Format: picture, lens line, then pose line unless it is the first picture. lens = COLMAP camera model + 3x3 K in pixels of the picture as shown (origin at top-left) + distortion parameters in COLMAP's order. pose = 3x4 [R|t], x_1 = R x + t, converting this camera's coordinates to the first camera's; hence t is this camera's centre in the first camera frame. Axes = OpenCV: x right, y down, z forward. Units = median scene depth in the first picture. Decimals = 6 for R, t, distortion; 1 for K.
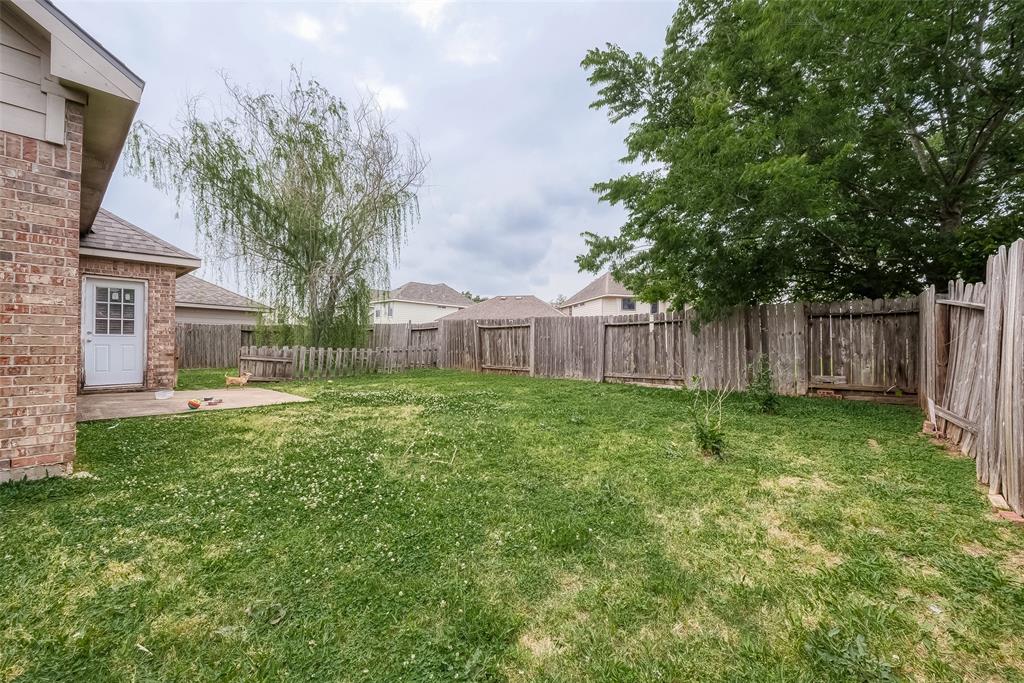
lens RADIAL K [[401.7, 0, 512.0], [0, 401.7, 341.5], [0, 0, 1]] dist [-0.000431, -0.000102]
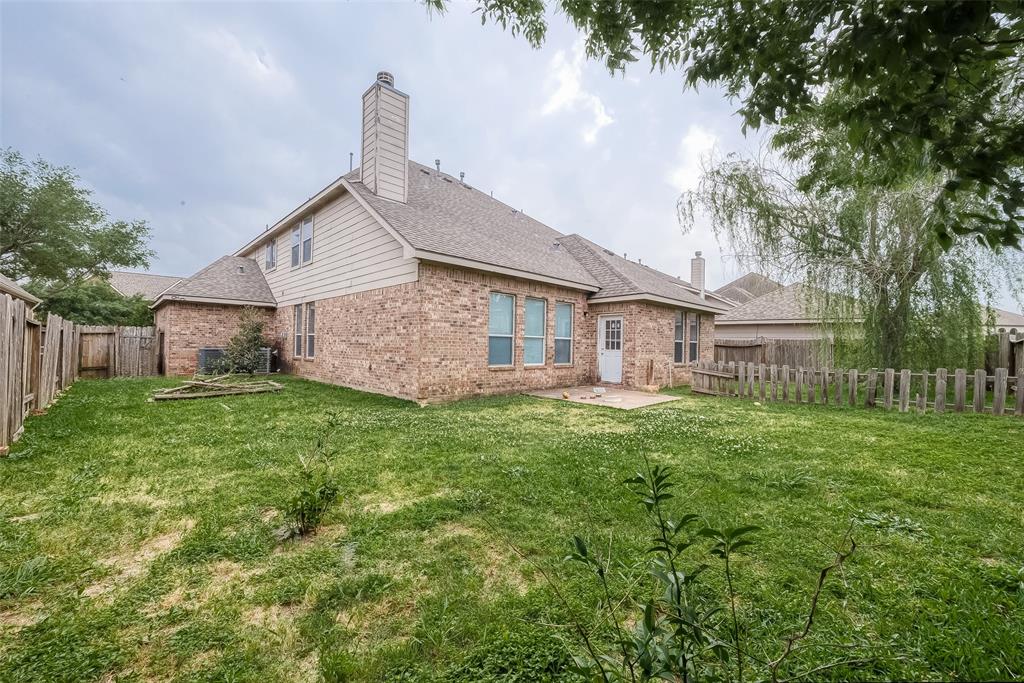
lens RADIAL K [[401.7, 0, 512.0], [0, 401.7, 341.5], [0, 0, 1]] dist [-0.000431, -0.000102]
pose [[-0.019866, -0.021392, -0.999574, 0.574820], [-0.013702, 0.999683, -0.021122, -0.012163], [0.999709, 0.013276, -0.020153, 0.627974]]
